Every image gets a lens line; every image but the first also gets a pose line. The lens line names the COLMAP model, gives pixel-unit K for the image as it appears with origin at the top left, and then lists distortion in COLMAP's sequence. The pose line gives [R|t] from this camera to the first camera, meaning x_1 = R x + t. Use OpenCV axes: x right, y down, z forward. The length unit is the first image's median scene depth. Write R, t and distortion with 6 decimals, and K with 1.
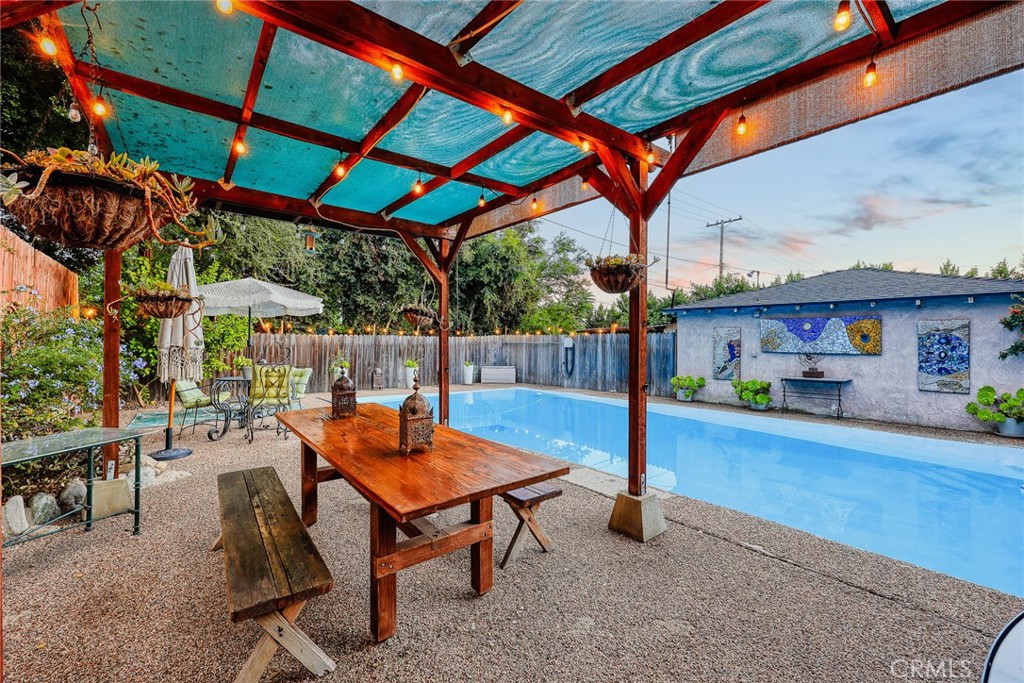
lens RADIAL K [[423.3, 0, 516.3], [0, 423.3, 343.8], [0, 0, 1]] dist [-0.001031, -0.000070]
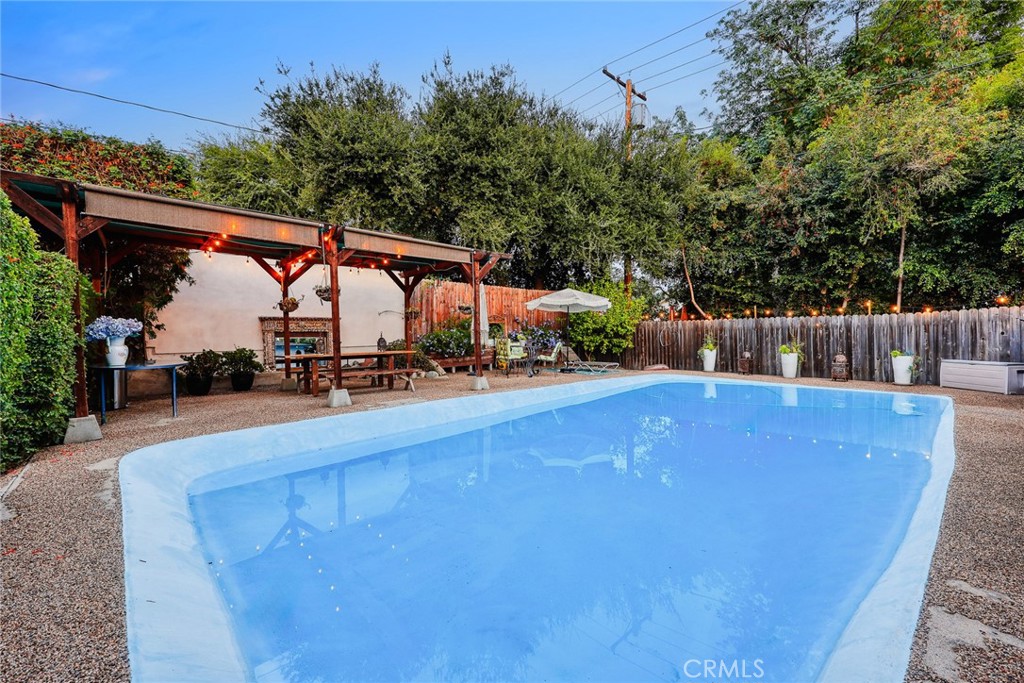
lens RADIAL K [[408.2, 0, 515.5], [0, 408.2, 344.5], [0, 0, 1]] dist [-0.002001, -0.000072]
pose [[0.069248, 0.017264, -0.997450, 0.544285], [0.006371, 0.999822, 0.017748, 0.019525], [0.997579, -0.007584, 0.069126, 0.397017]]
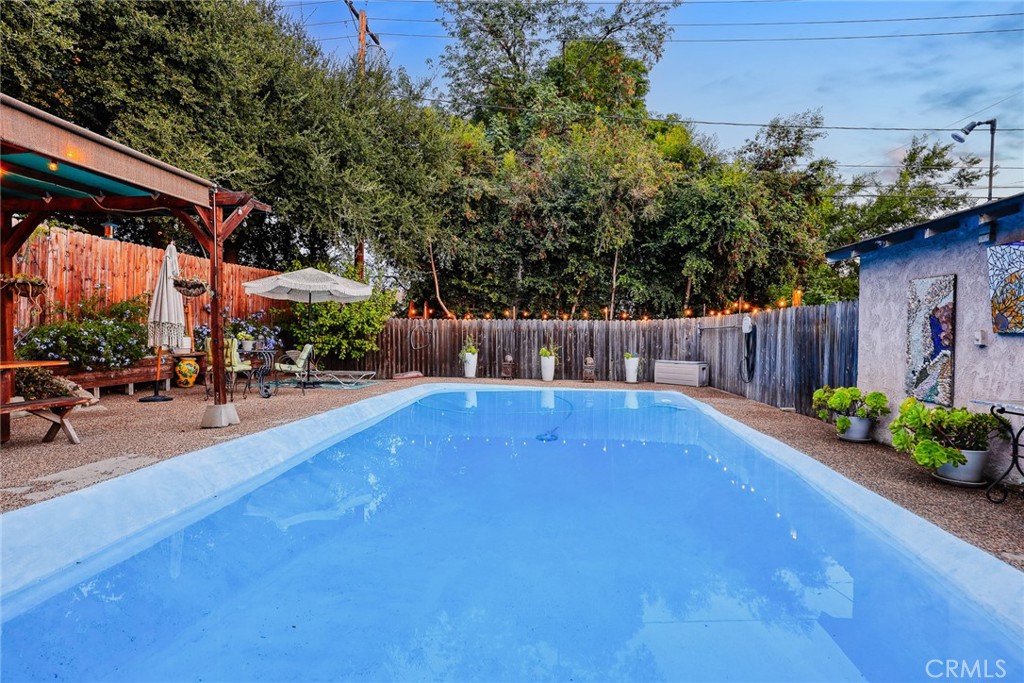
lens RADIAL K [[490.0, 0, 512.0], [0, 490.0, 341.5], [0, 0, 1]] dist [0.005676, 0.000086]
pose [[0.691745, 0.012003, -0.722042, 0.419155], [-0.008146, 0.999928, 0.008818, 0.017782], [0.722096, -0.000218, 0.691793, 0.271443]]
